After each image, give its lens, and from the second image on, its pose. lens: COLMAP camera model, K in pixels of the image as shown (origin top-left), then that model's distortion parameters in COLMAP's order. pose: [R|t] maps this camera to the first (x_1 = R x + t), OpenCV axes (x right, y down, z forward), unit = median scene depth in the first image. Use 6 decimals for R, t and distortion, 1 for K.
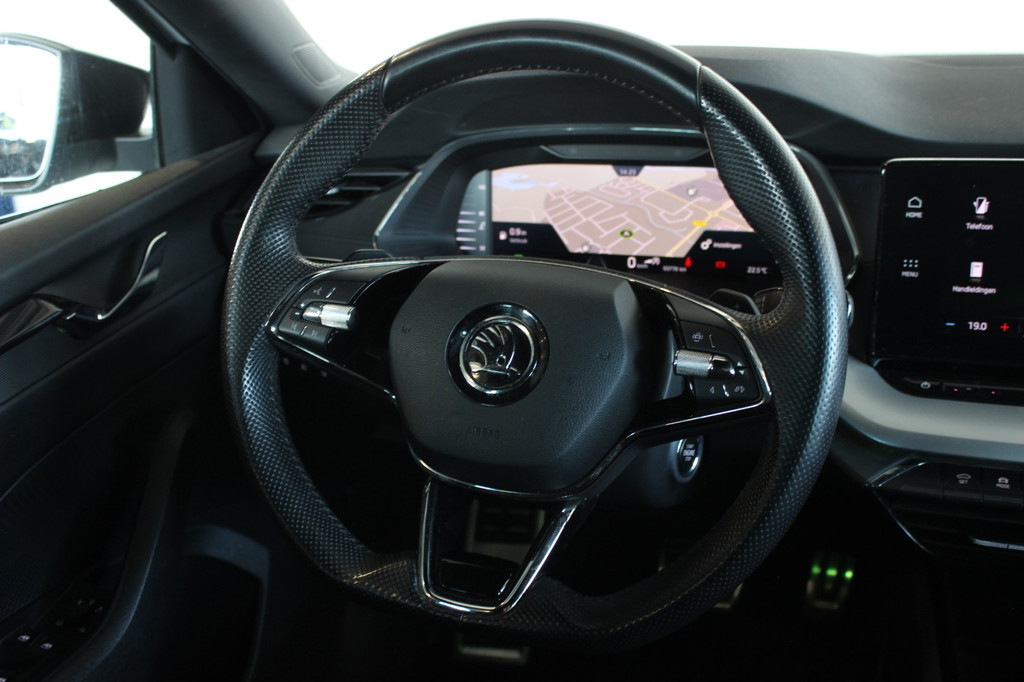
lens RADIAL K [[1075.3, 0, 512.0], [0, 1075.3, 341.0], [0, 0, 1]] dist [-0.089107, 0.023383]
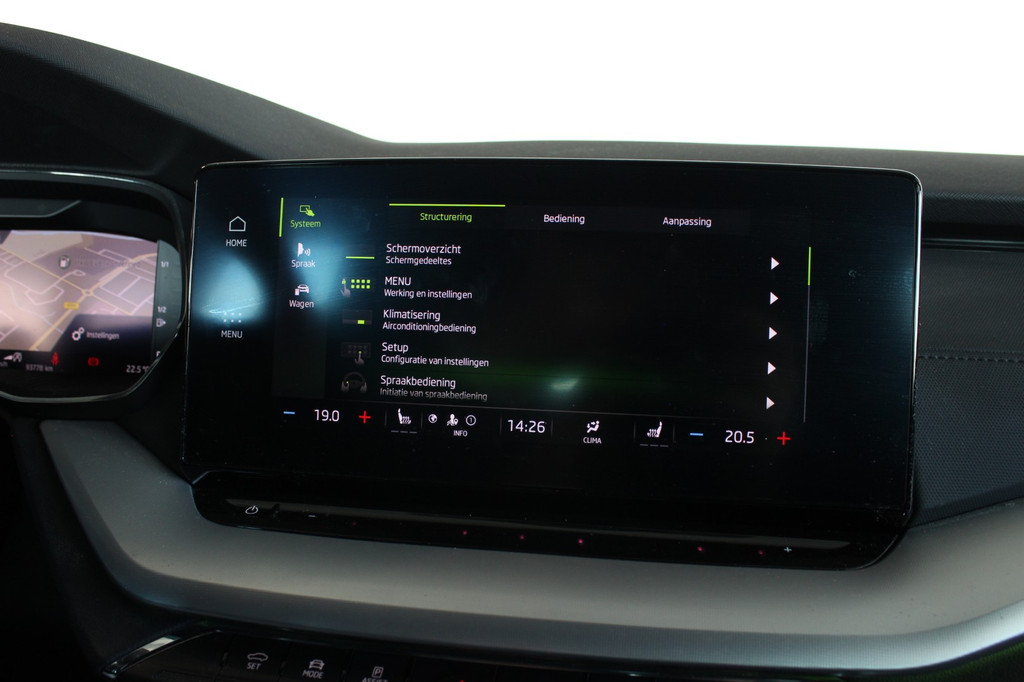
lens RADIAL K [[911.2, 0, 512.0], [0, 911.2, 341.0], [0, 0, 1]] dist [-0.154479, 0.136739]
pose [[0.986191, 0.056511, 0.155675, 0.397069], [-0.014671, 0.966099, -0.257755, 0.069595], [-0.164963, 0.251912, 0.953587, 0.388314]]
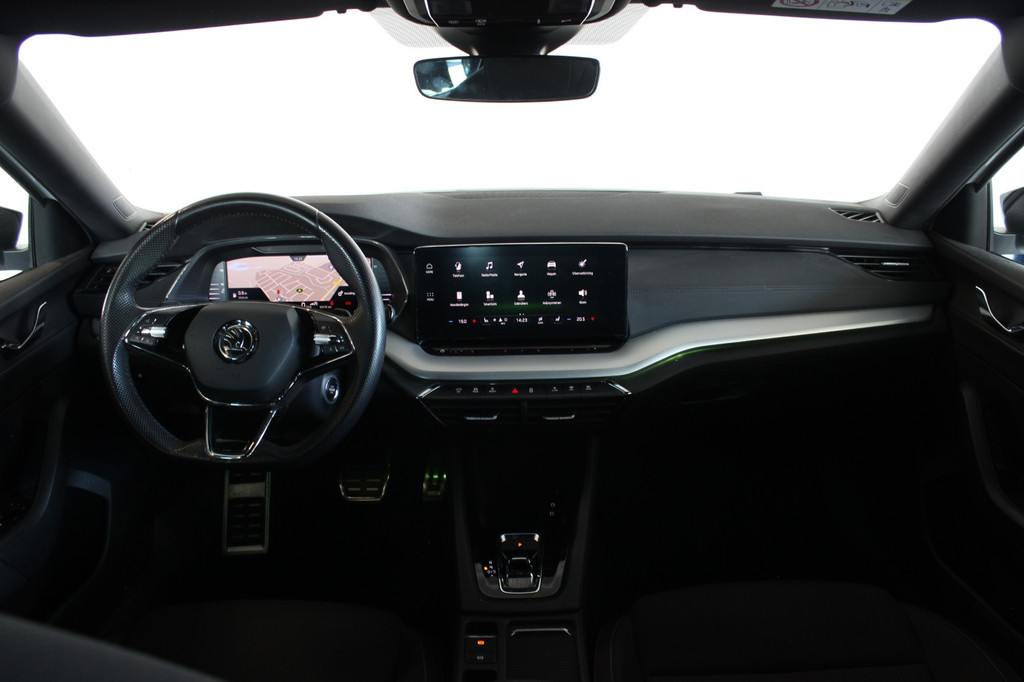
lens RADIAL K [[865.3, 0, 512.0], [0, 865.3, 341.0], [0, 0, 1]] dist [-0.197347, 0.224528]
pose [[0.950904, -0.063877, 0.302822, -0.001931], [0.082106, 0.995475, -0.047841, 0.101874], [-0.298395, 0.070356, 0.951846, -0.611021]]
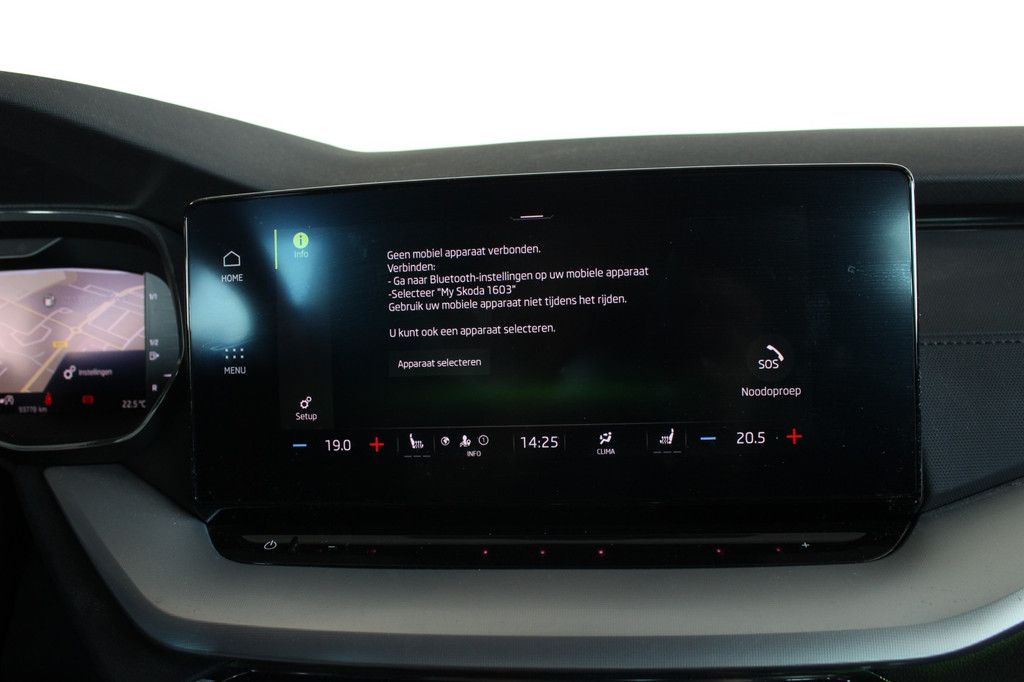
lens RADIAL K [[911.2, 0, 512.0], [0, 911.2, 341.0], [0, 0, 1]] dist [-0.154479, 0.136739]
pose [[0.982077, -0.018986, 0.187523, 0.379280], [0.063383, 0.970238, -0.233709, 0.050229], [-0.177505, 0.241406, 0.954052, 0.385574]]
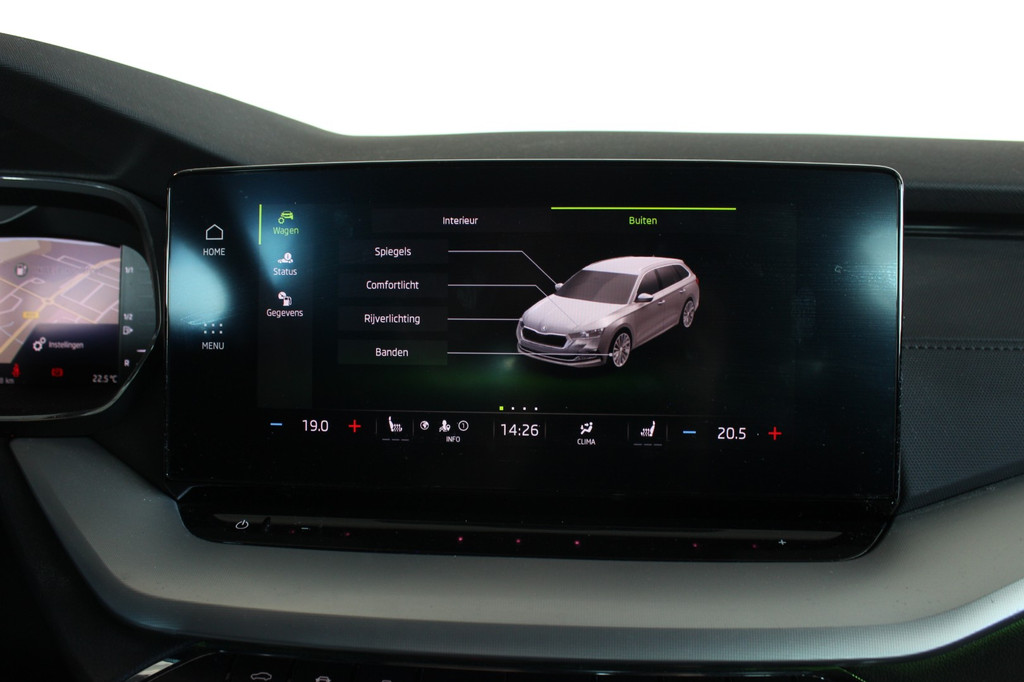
lens RADIAL K [[911.2, 0, 512.0], [0, 911.2, 341.0], [0, 0, 1]] dist [-0.154479, 0.136739]
pose [[0.974751, 0.020867, 0.222319, 0.372060], [0.031891, 0.972408, -0.231098, 0.055193], [-0.221007, 0.232353, 0.947189, 0.392205]]
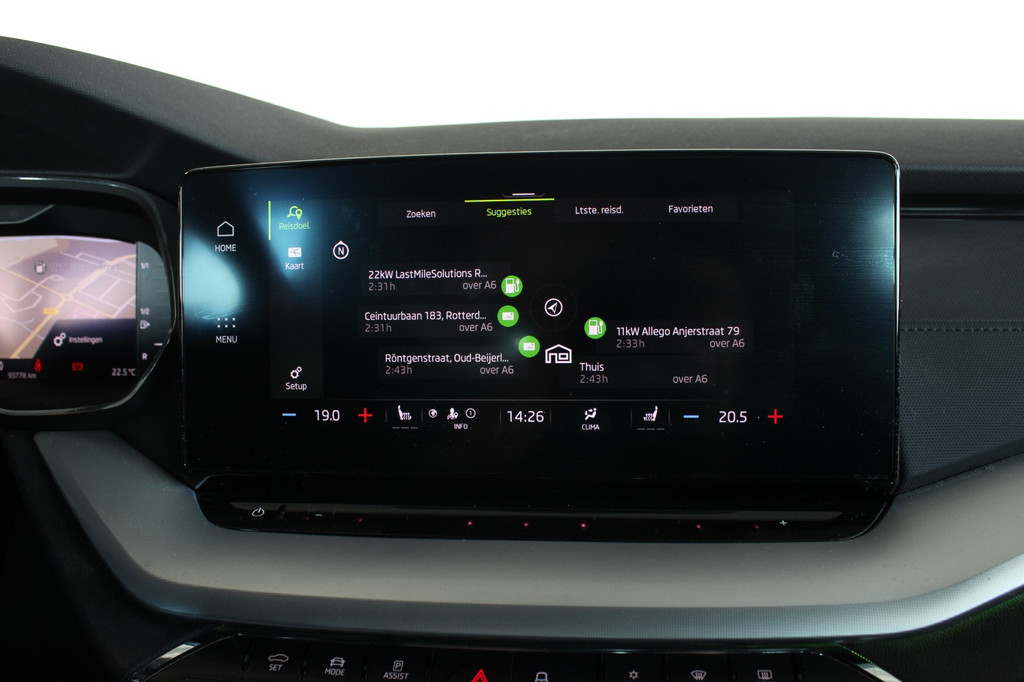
lens RADIAL K [[911.2, 0, 512.0], [0, 911.2, 341.0], [0, 0, 1]] dist [-0.154479, 0.136739]
pose [[0.979309, 0.000590, 0.202367, 0.376590], [0.043556, 0.975945, -0.213624, 0.055054], [-0.197625, 0.218018, 0.955726, 0.379648]]
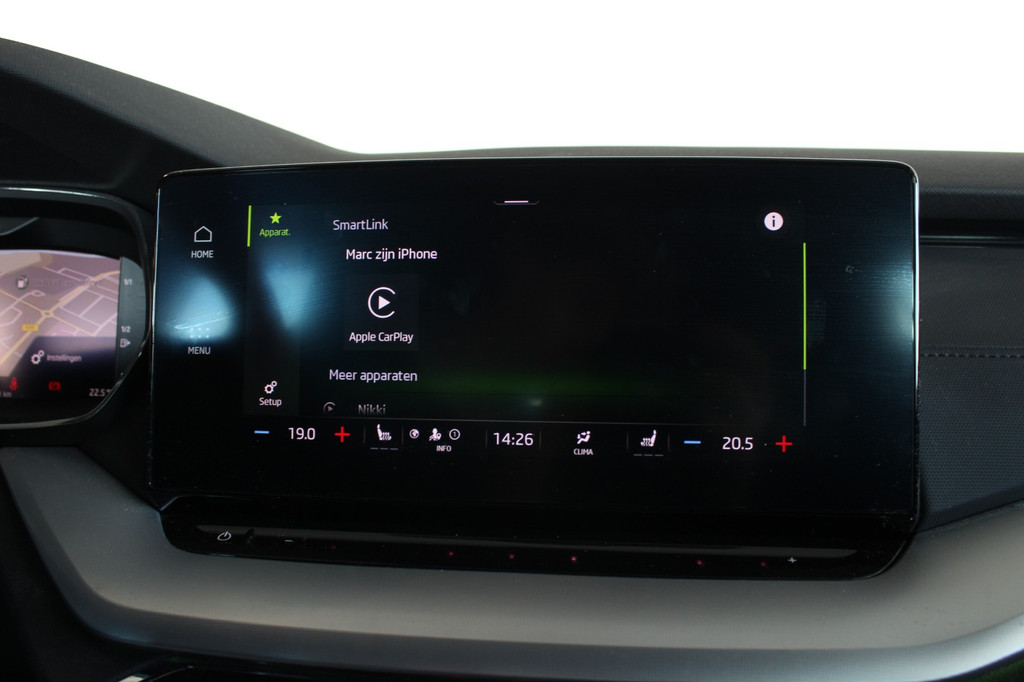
lens RADIAL K [[911.2, 0, 512.0], [0, 911.2, 341.0], [0, 0, 1]] dist [-0.154479, 0.136739]
pose [[0.982147, 0.034964, 0.184837, 0.395382], [0.018393, 0.960019, -0.279330, 0.069295], [-0.187214, 0.277743, 0.942237, 0.412112]]
